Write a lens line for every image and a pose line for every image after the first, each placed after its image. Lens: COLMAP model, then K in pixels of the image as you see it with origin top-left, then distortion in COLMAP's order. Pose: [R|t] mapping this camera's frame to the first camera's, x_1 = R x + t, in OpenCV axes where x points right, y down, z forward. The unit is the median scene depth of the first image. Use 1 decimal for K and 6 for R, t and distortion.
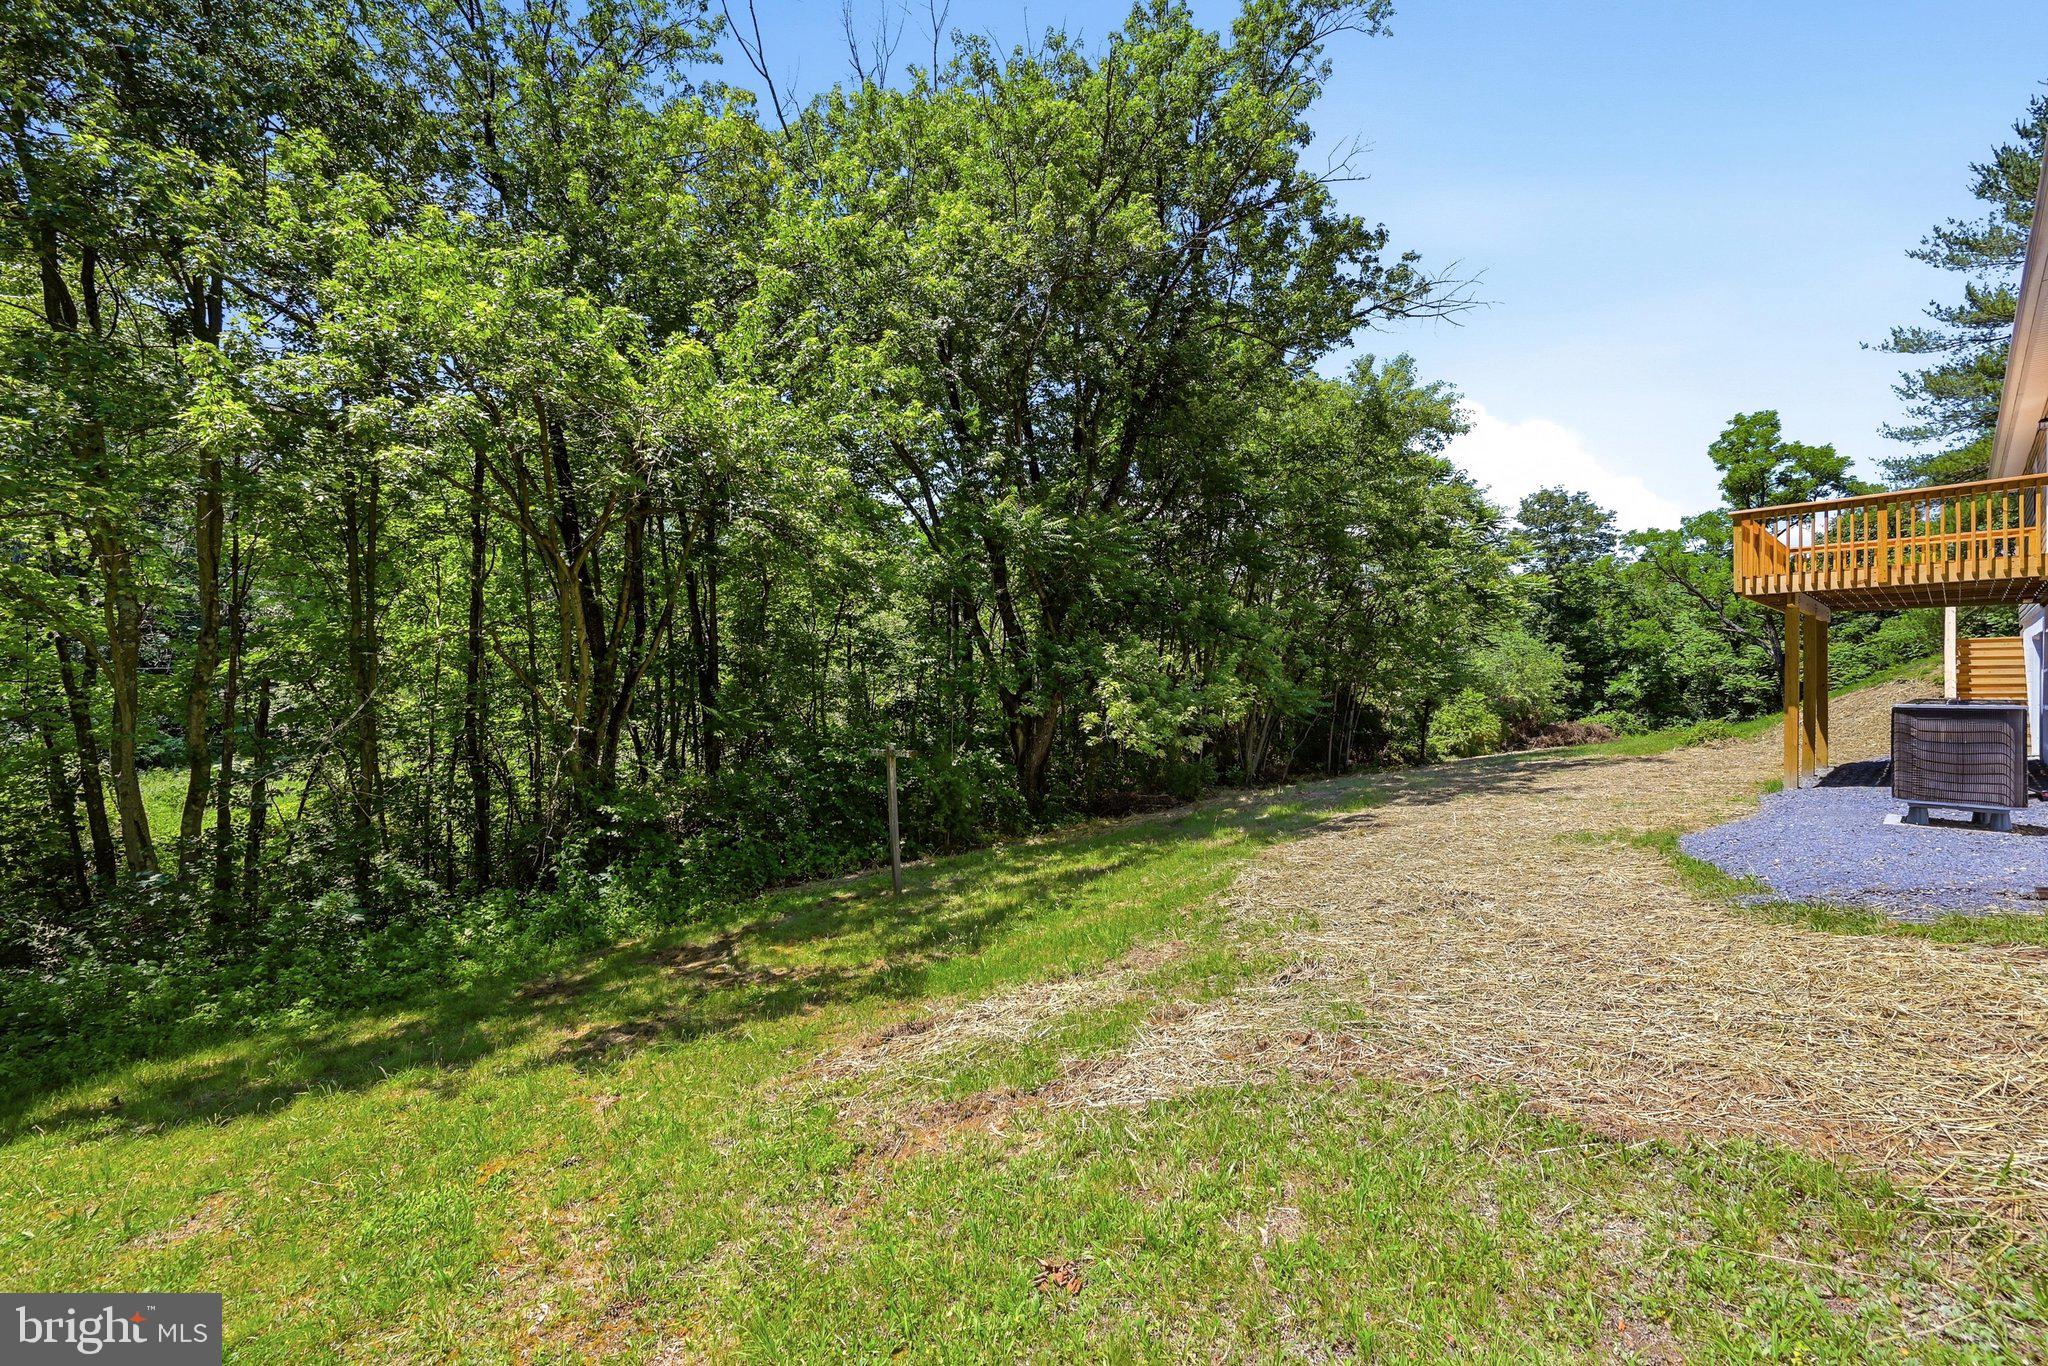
lens RADIAL K [[851.8, 0, 1024.0], [0, 851.8, 683.0], [0, 0, 1]] dist [0.013943, -0.000035]
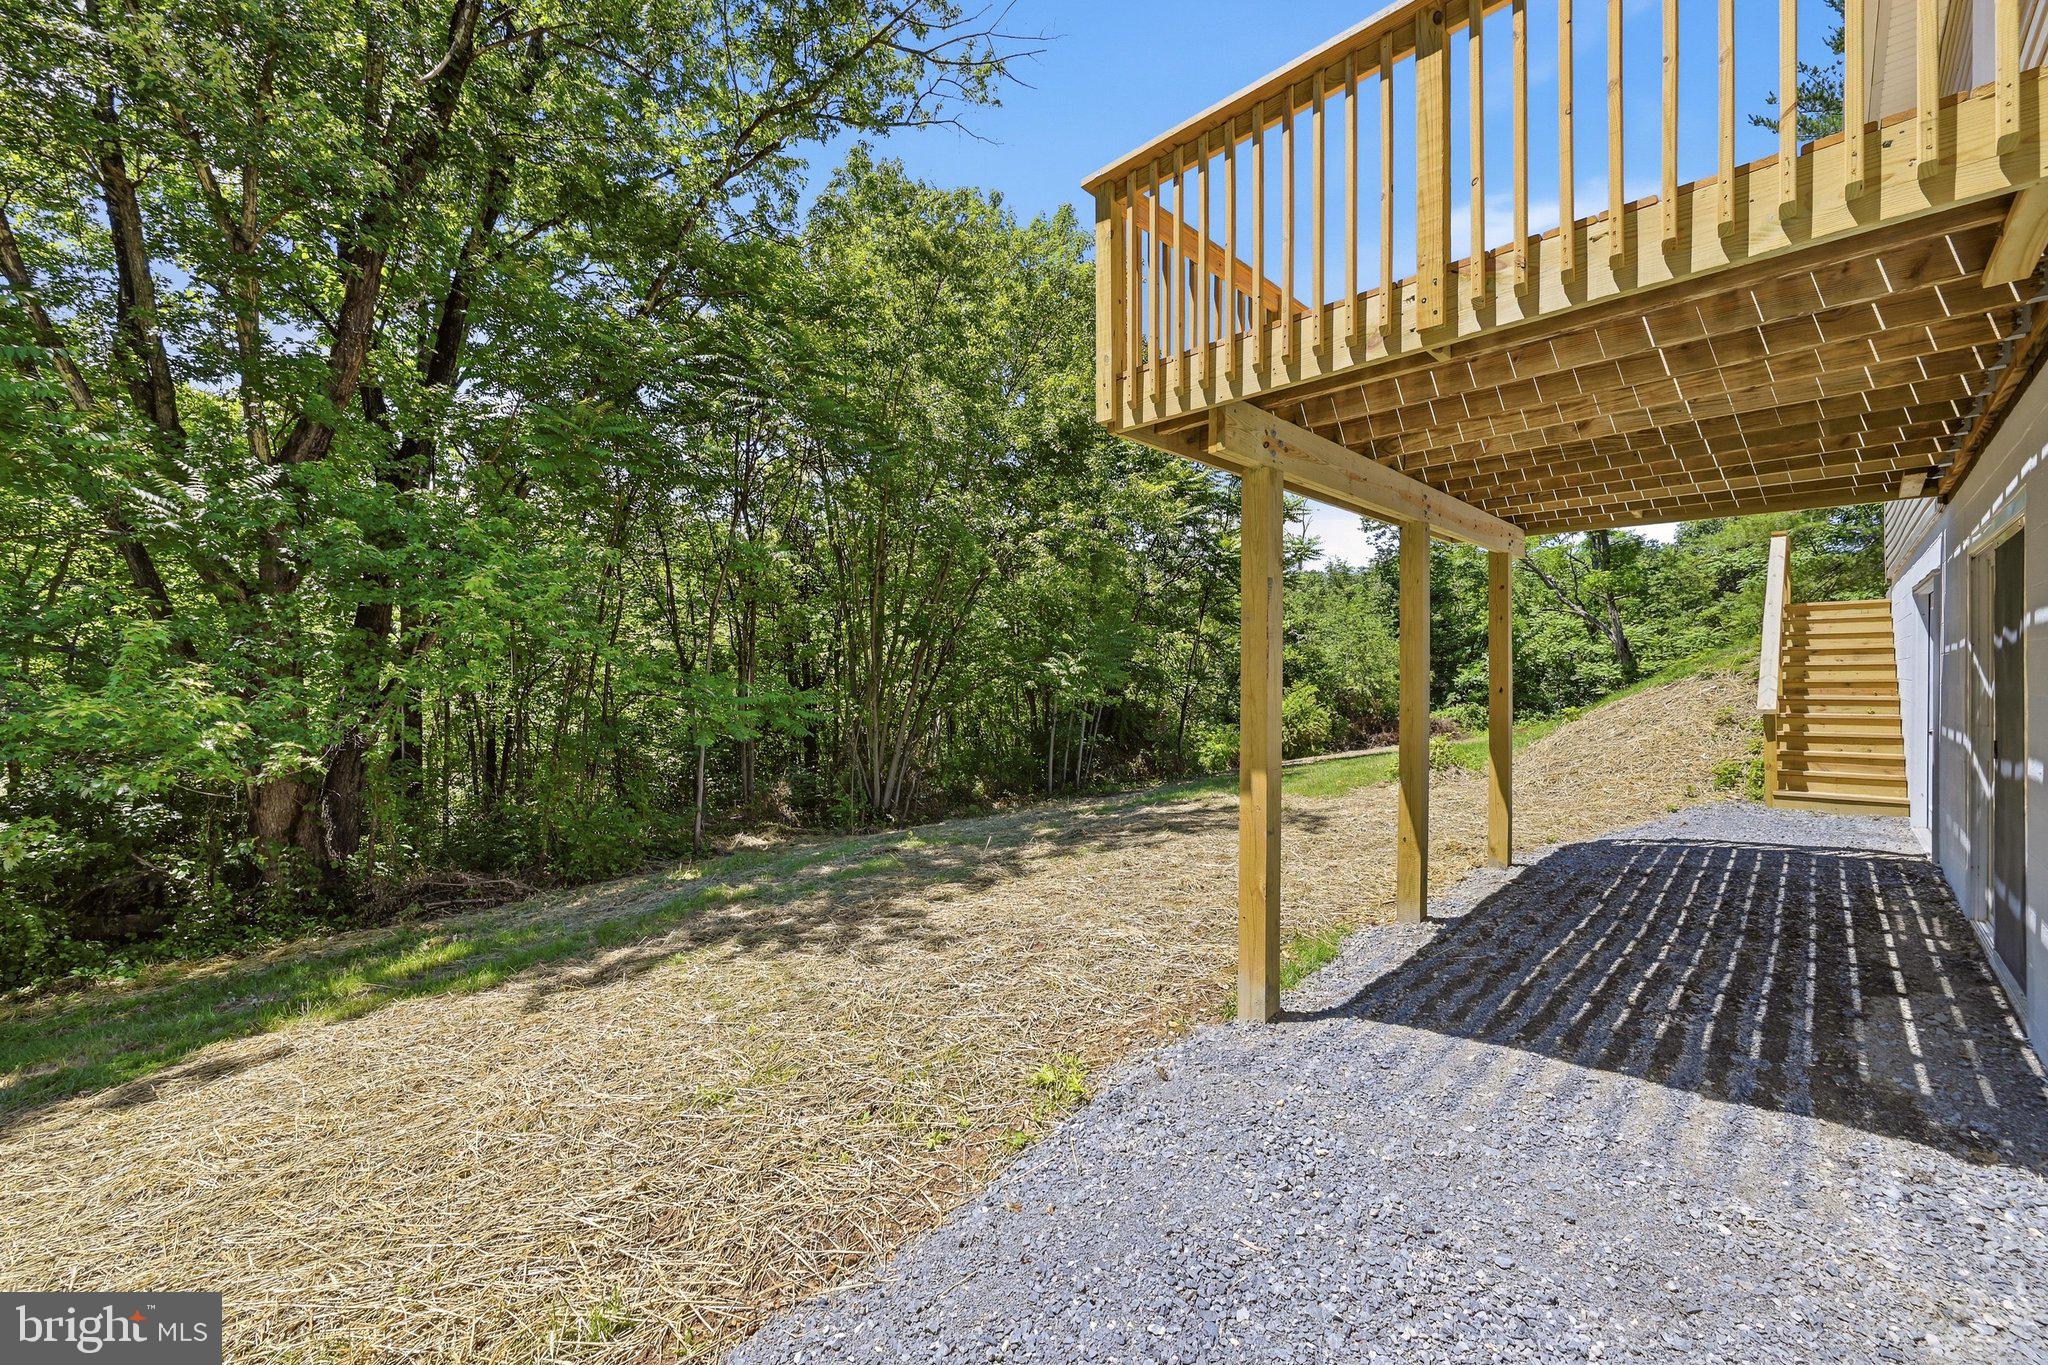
lens RADIAL K [[824.0, 0, 1024.0], [0, 824.0, 682.5], [0, 0, 1]] dist [0.002317, 0.000501]
pose [[0.998679, -0.005589, 0.051085, 0.191988], [0.004944, 0.999906, 0.012750, -0.002653], [-0.051151, -0.012480, 0.998613, 0.168751]]
